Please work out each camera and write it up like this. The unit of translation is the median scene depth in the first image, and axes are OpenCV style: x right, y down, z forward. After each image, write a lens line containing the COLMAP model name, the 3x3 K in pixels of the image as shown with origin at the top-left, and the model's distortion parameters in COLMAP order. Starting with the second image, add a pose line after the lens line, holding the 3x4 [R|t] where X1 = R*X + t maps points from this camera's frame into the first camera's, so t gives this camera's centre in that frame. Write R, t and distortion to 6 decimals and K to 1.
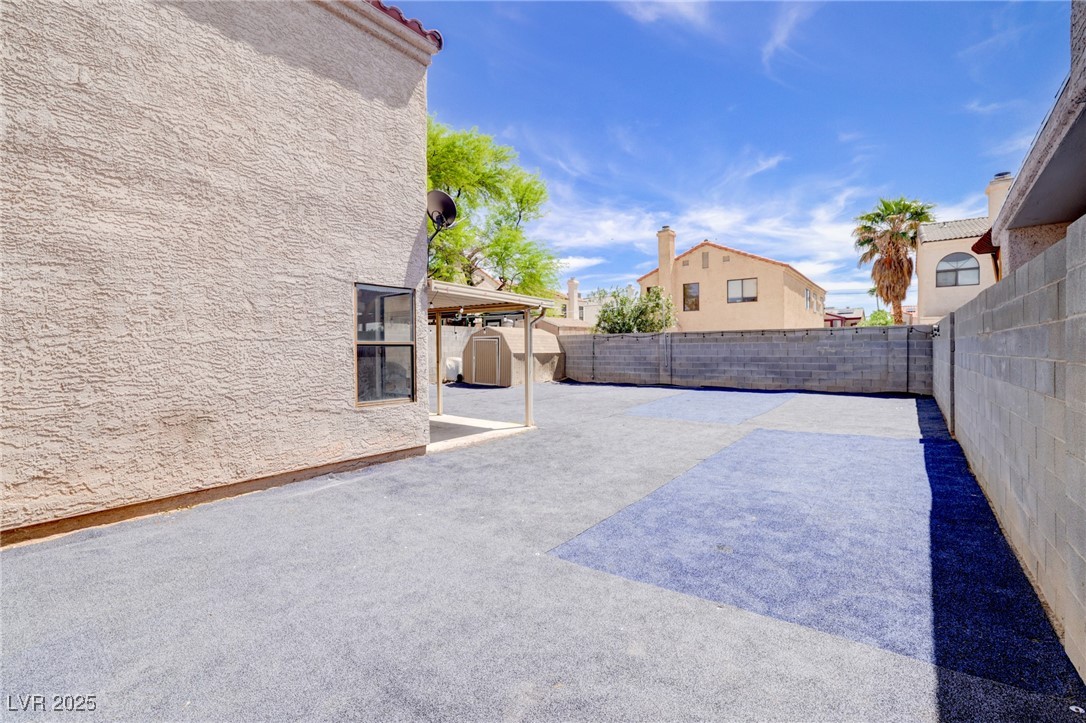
lens RADIAL K [[479.1, 0, 545.0], [0, 479.1, 346.9], [0, 0, 1]] dist [-0.001923, 0.000025]
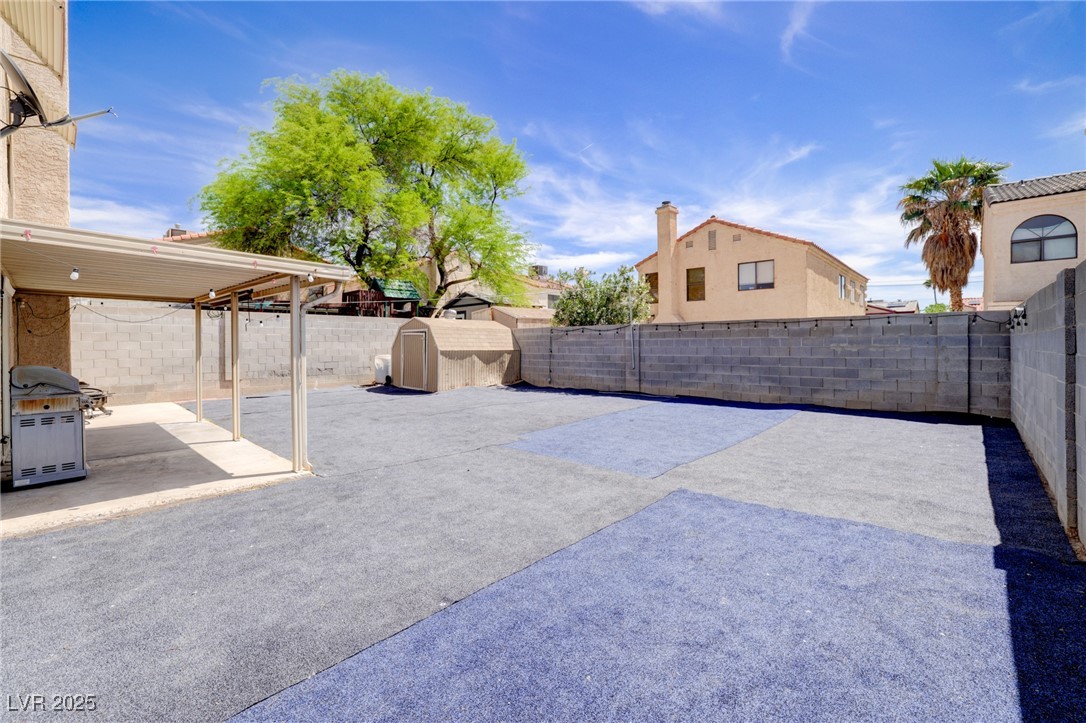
lens RADIAL K [[475.2, 0, 541.7], [0, 475.2, 341.0], [0, 0, 1]] dist [-0.015612, 0.007313]
pose [[0.995977, 0.002706, -0.089564, 0.158307], [-0.003120, 0.999985, -0.004485, 0.000180], [0.089551, 0.004746, 0.995971, 0.206955]]
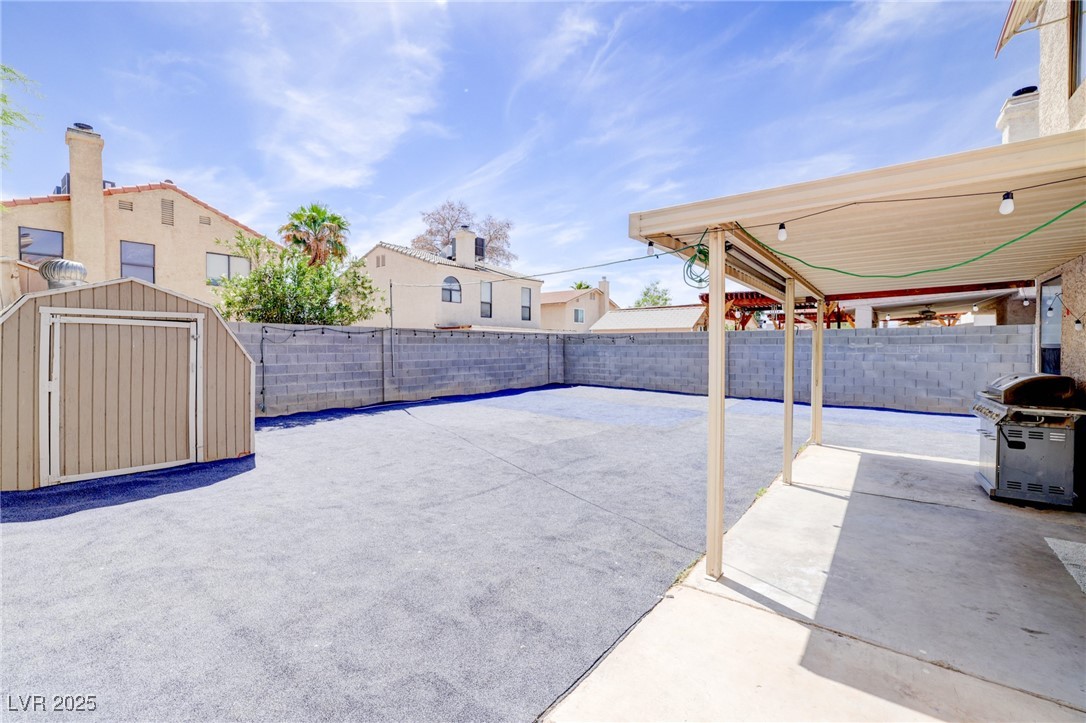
lens RADIAL K [[479.1, 0, 545.0], [0, 479.1, 346.9], [0, 0, 1]] dist [-0.001923, 0.000025]
pose [[0.015197, 0.007265, 0.999858, -0.407144], [-0.000027, 0.999974, -0.007266, 0.002484], [-0.999885, 0.000084, 0.015197, 0.694237]]
